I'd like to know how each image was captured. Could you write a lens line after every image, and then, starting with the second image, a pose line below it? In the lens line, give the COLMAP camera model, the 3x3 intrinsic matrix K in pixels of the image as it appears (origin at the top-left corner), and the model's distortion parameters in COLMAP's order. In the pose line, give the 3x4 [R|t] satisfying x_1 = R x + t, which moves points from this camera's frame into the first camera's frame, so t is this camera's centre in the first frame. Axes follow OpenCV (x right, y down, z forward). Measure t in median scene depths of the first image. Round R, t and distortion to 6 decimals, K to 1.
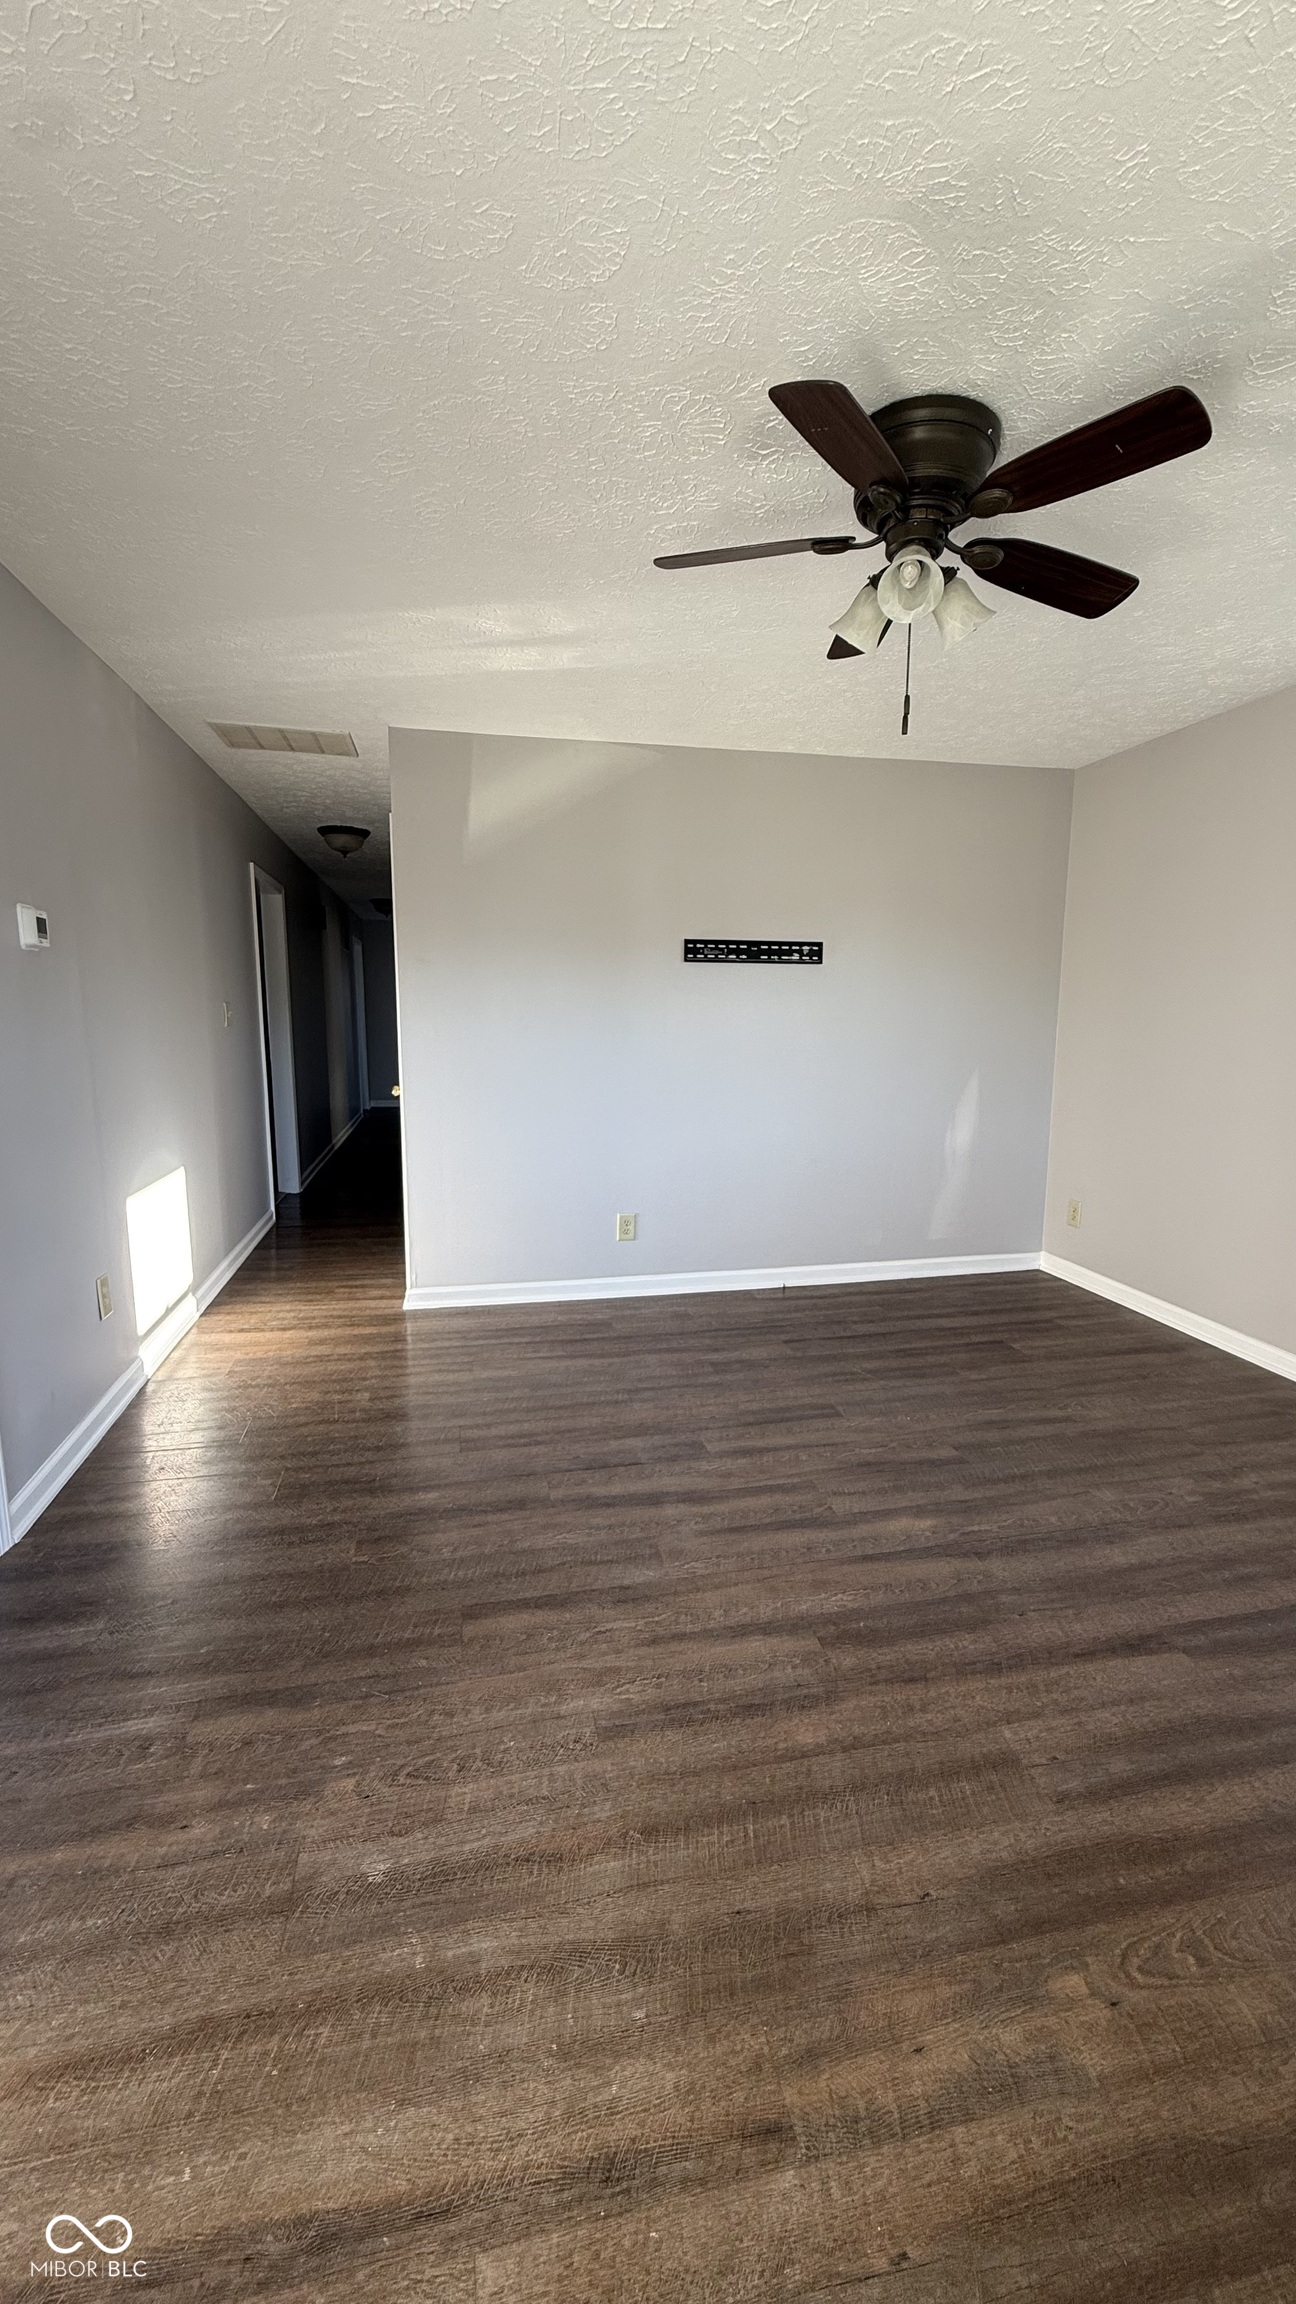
lens RADIAL K [[917.7, 0, 648.8], [0, 917.7, 1157.3], [0, 0, 1]] dist [0.004156, 0.000953]
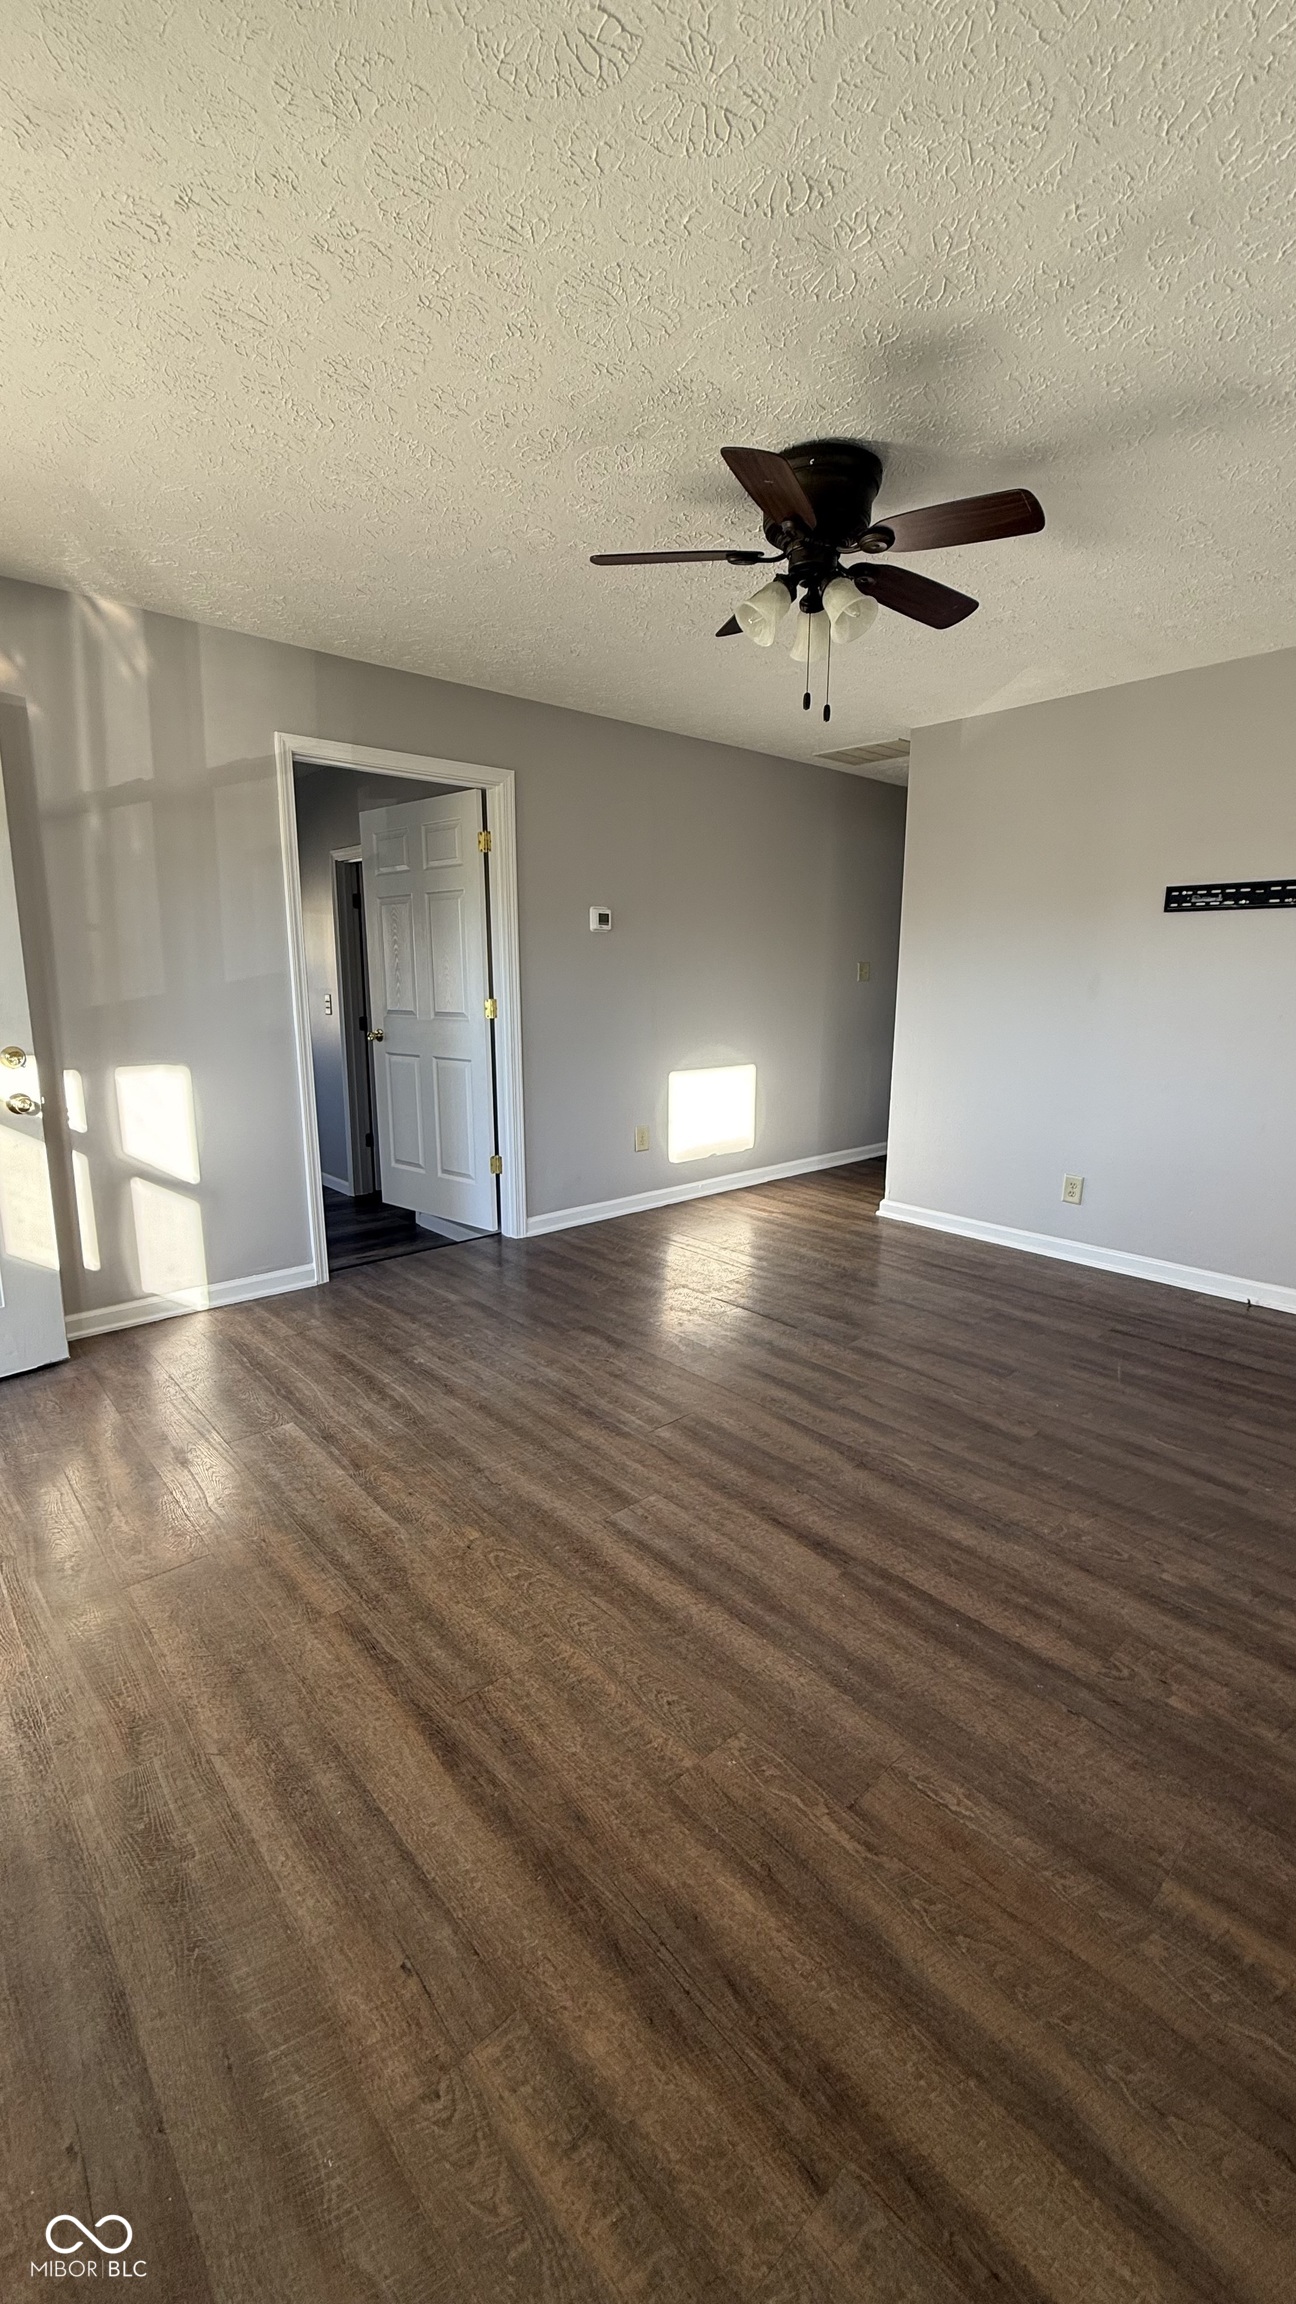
lens RADIAL K [[917.7, 0, 654.8], [0, 917.7, 1155.1], [0, 0, 1]] dist [0.004156, 0.000953]
pose [[0.496511, 0.170636, -0.851094, 0.999320], [-0.141952, 0.983250, 0.114320, -0.014916], [0.856345, 0.064054, 0.512416, 0.194142]]
